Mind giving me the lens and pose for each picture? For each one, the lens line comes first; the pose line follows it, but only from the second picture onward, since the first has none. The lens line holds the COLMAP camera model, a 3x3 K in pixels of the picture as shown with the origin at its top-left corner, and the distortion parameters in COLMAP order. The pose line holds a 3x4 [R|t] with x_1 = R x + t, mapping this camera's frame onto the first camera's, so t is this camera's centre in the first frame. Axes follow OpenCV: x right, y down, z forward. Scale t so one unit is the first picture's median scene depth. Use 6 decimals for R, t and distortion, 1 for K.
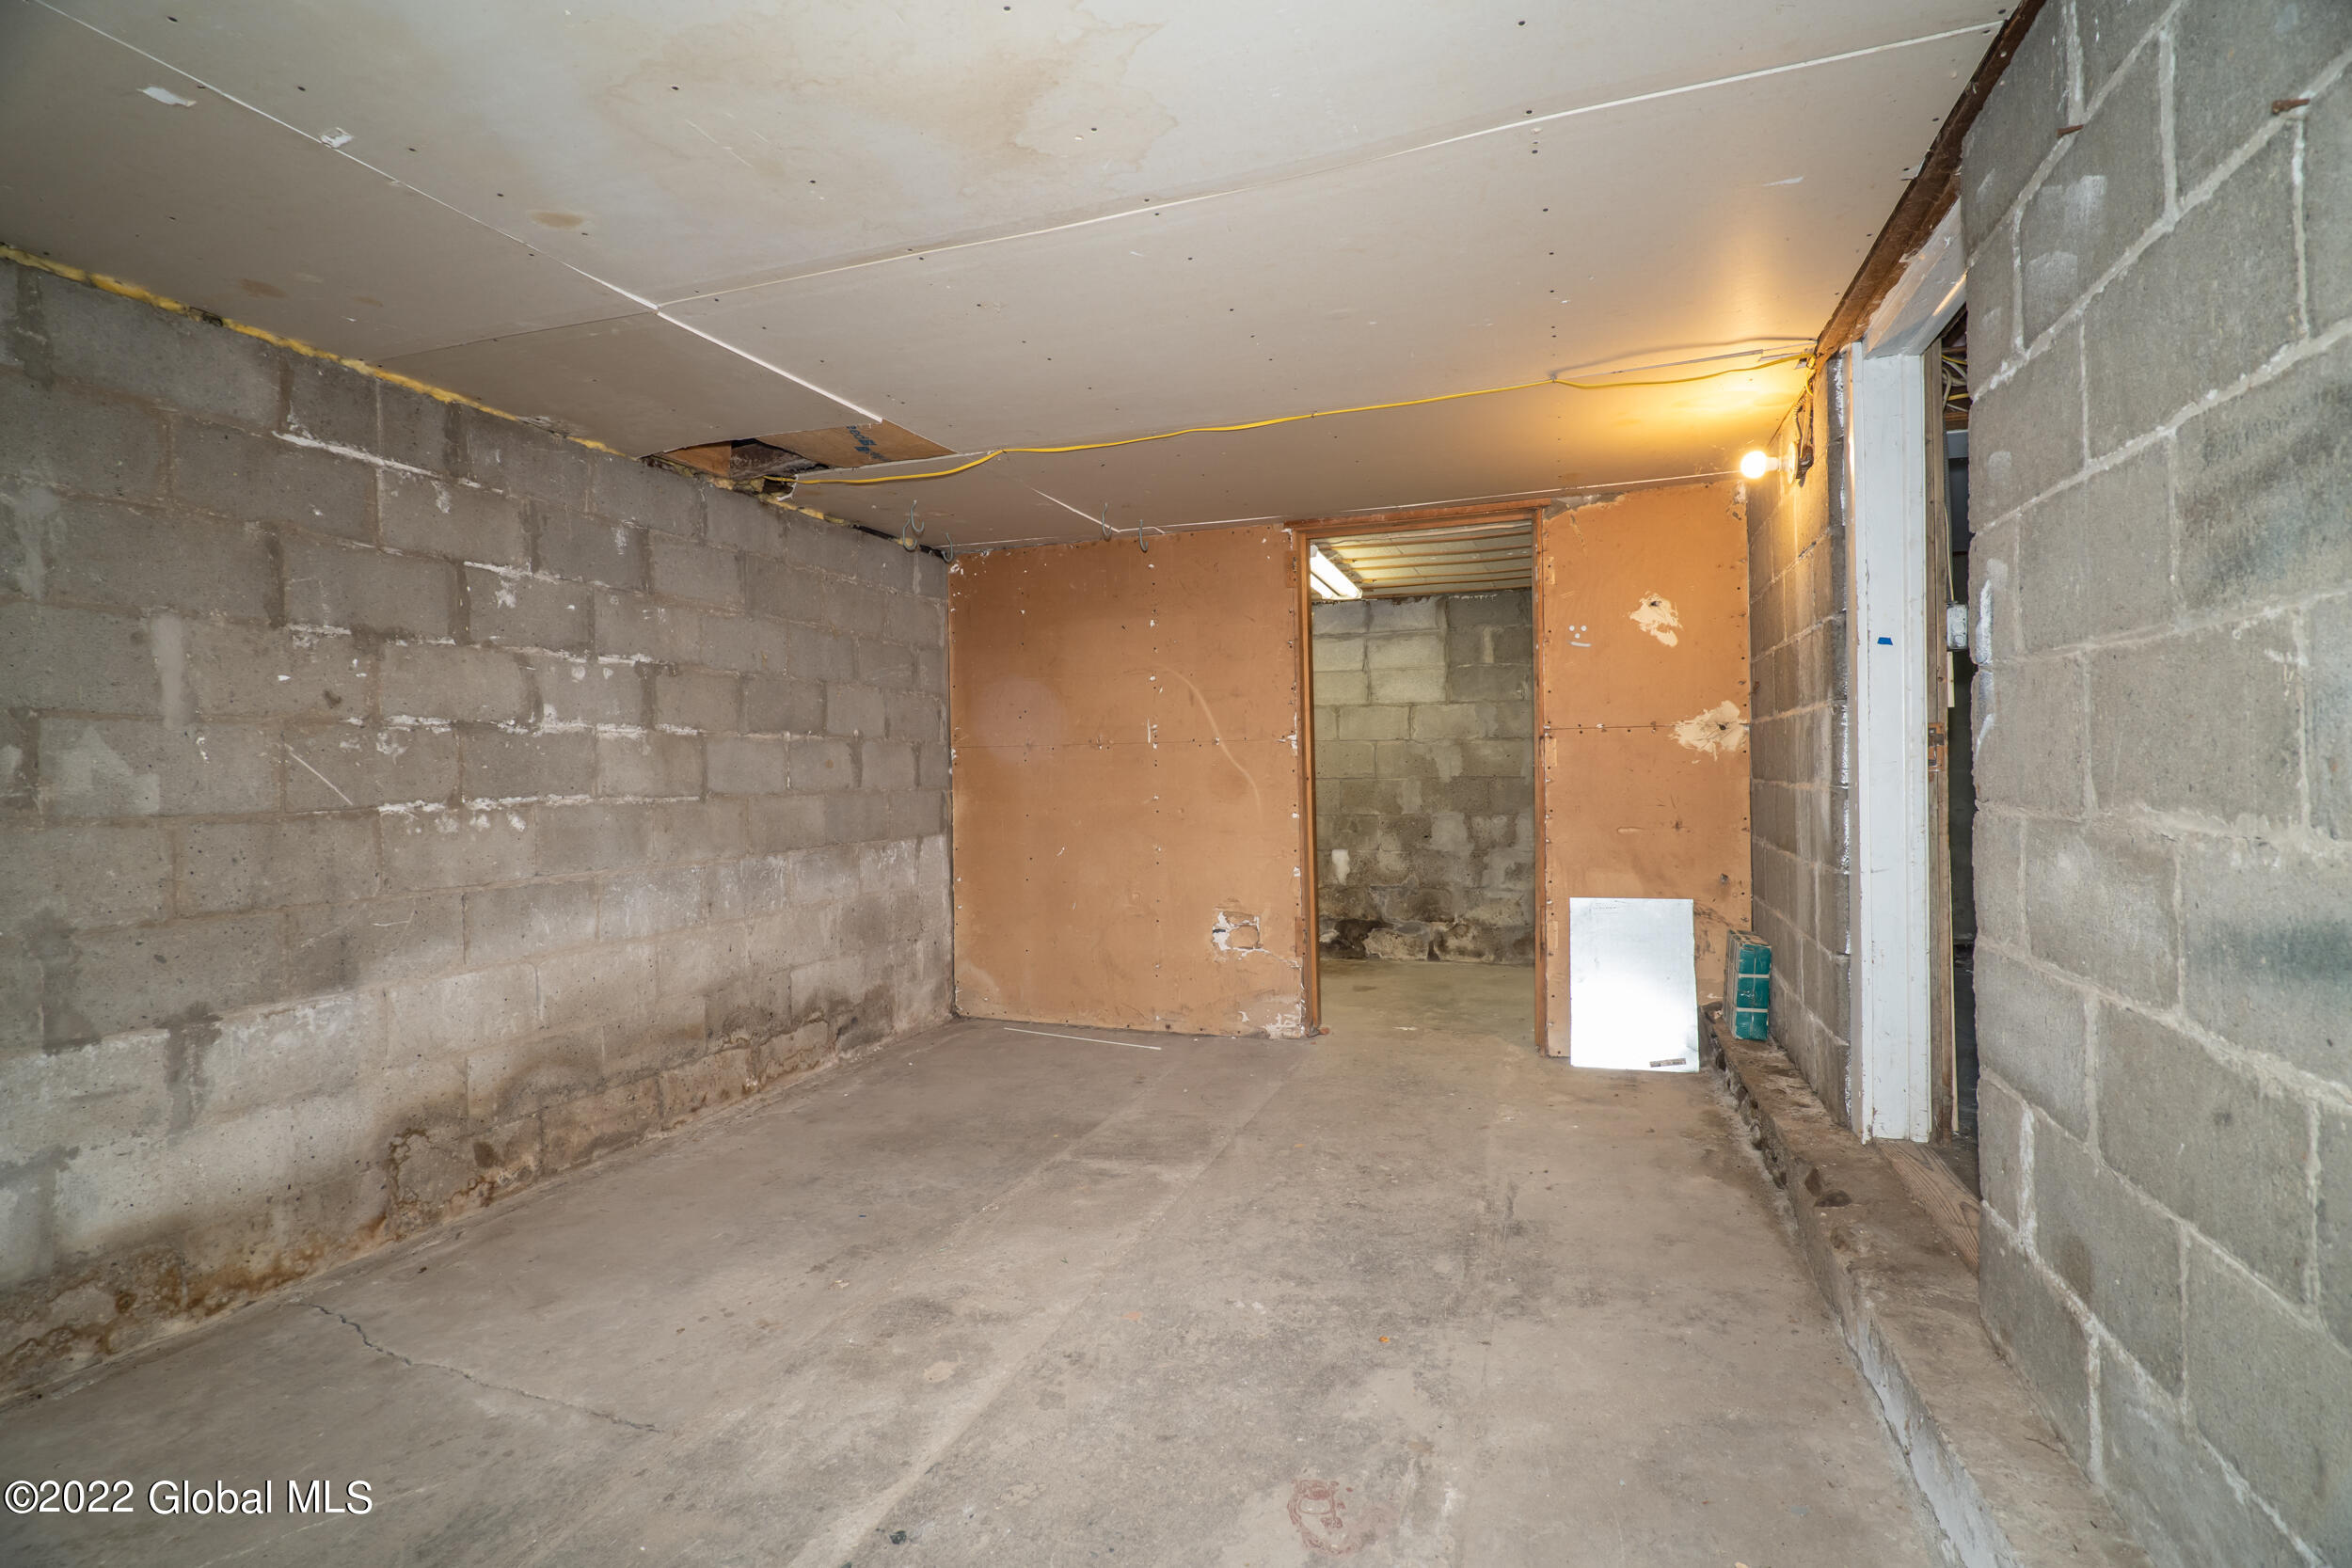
lens RADIAL K [[1090.3, 0, 1176.3], [0, 1090.3, 772.5], [0, 0, 1]] dist [-0.024881, 0.006085]
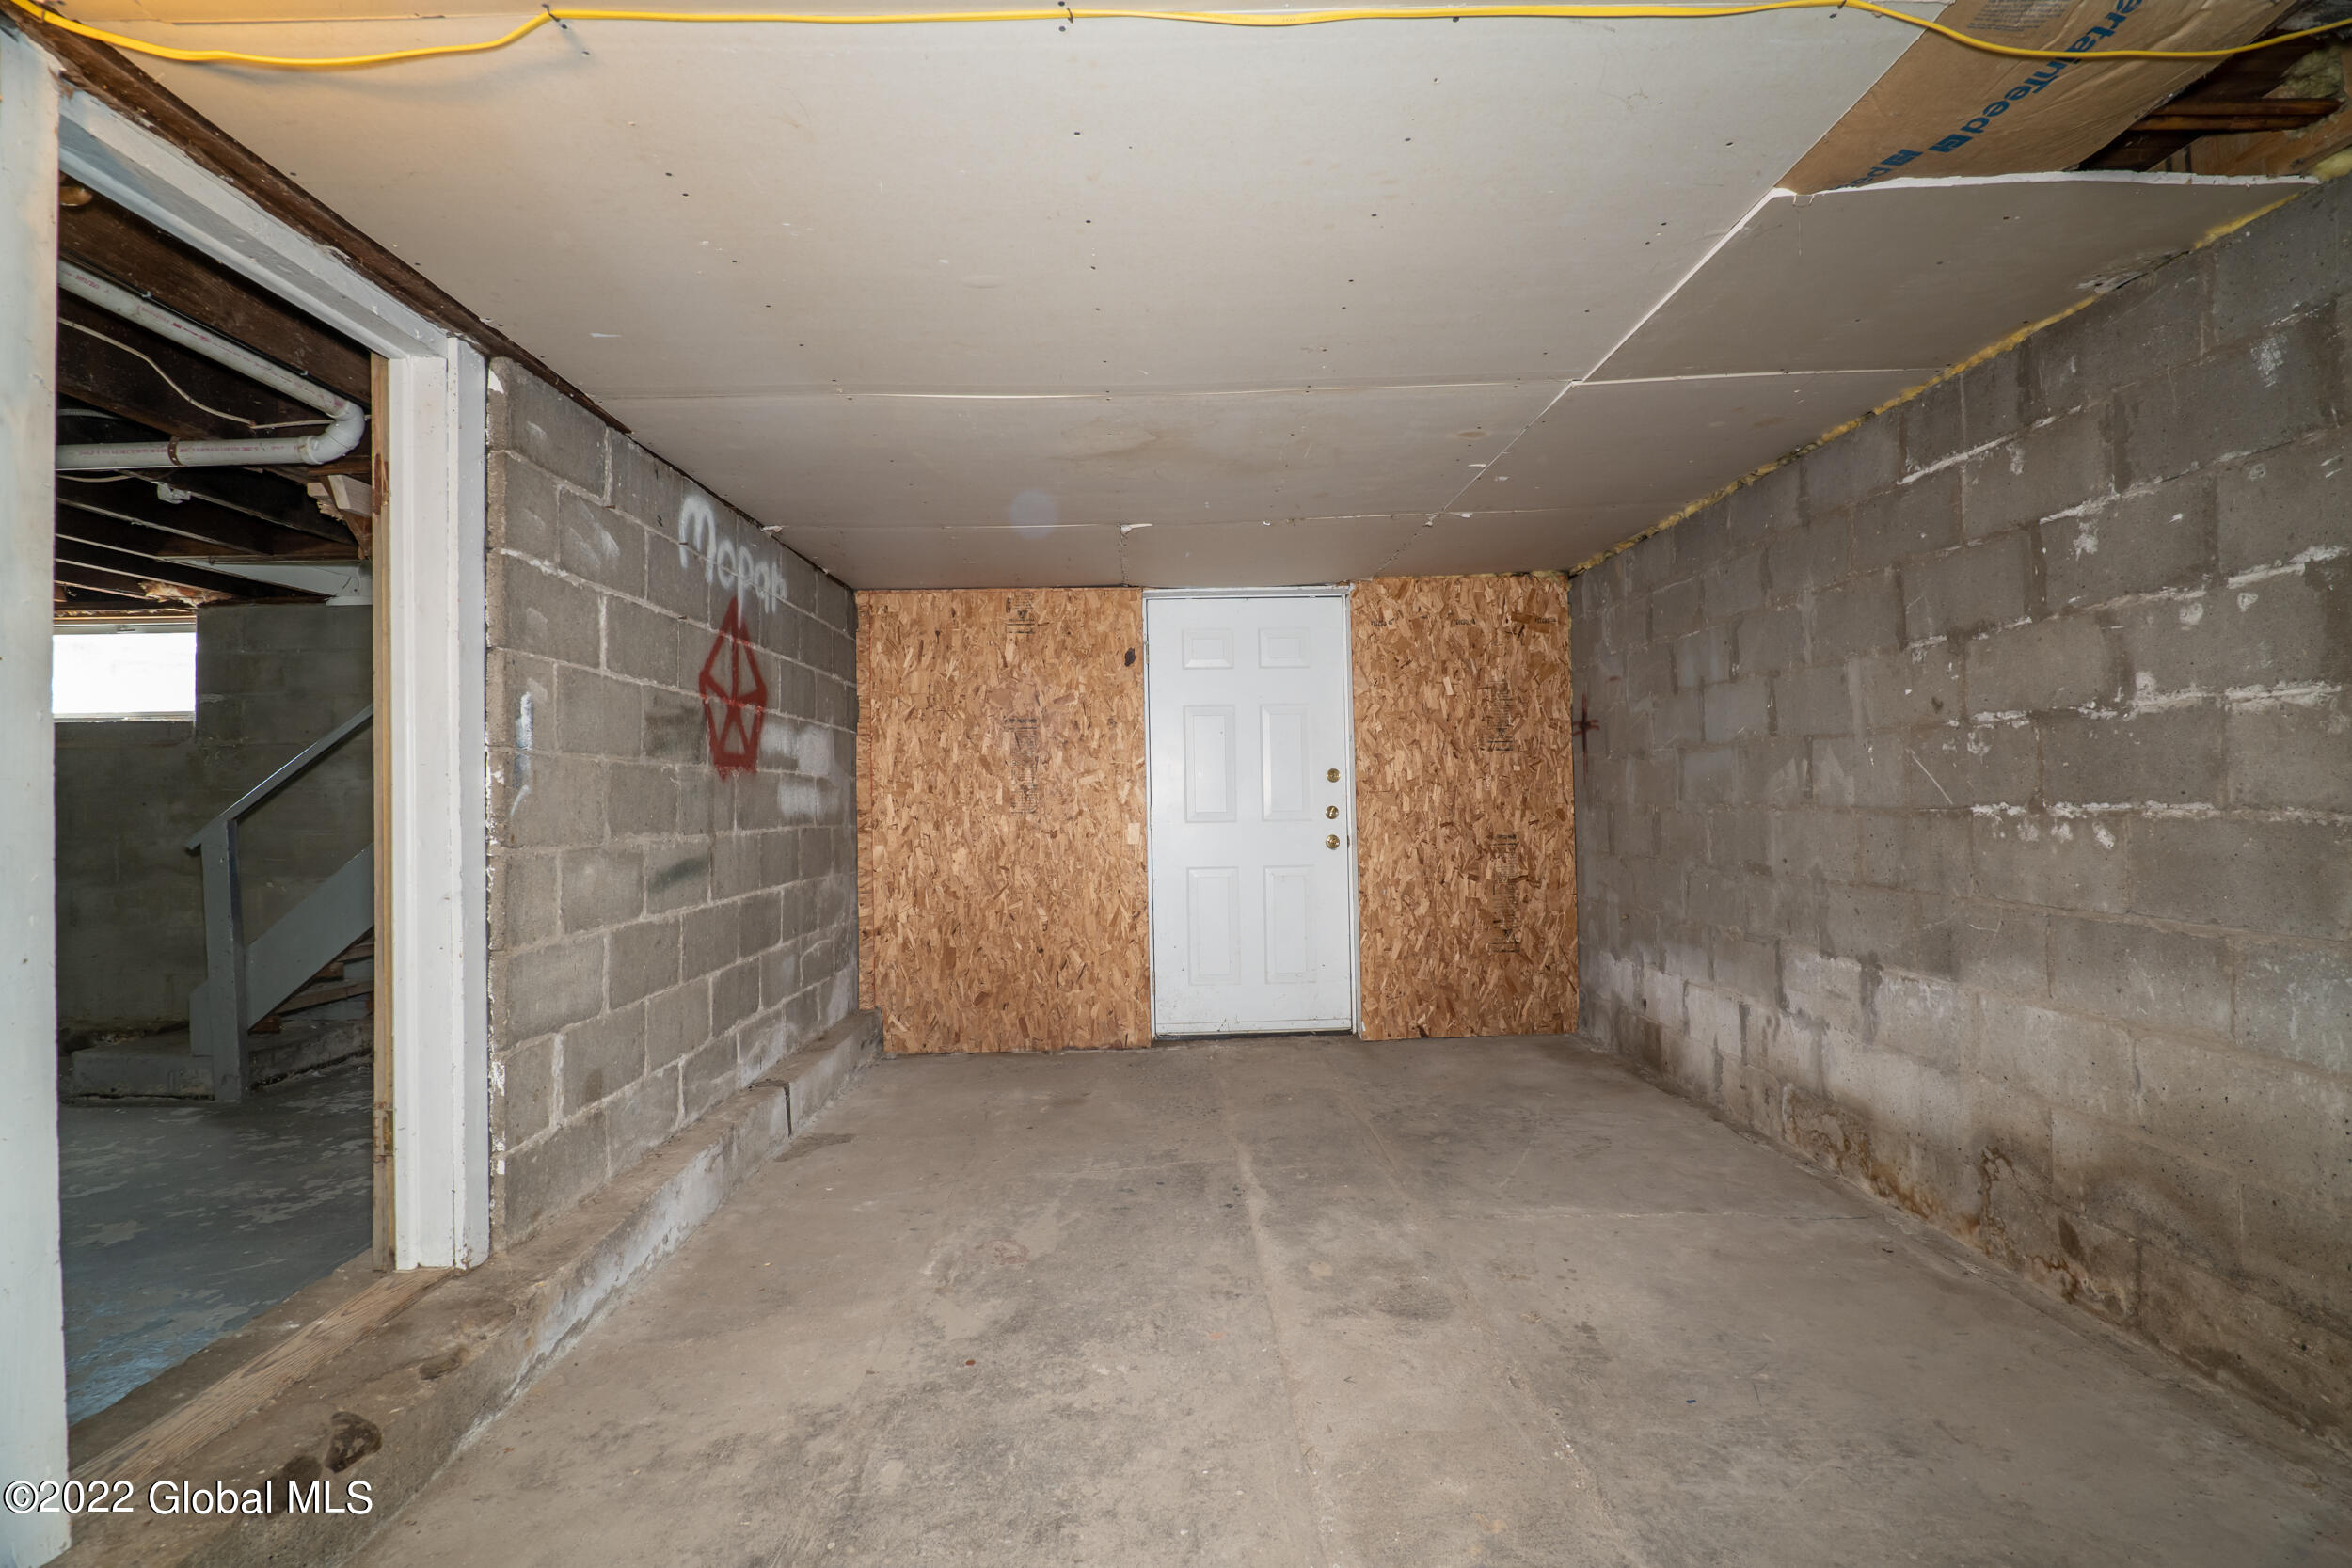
lens RADIAL K [[1090.3, 0, 1176.3], [0, 1090.3, 772.5], [0, 0, 1]] dist [-0.024881, 0.006085]
pose [[-0.931280, 0.028512, -0.363186, 0.299202], [0.035635, 0.999281, -0.012926, -0.013425], [0.362557, -0.024980, -0.931627, 1.666559]]
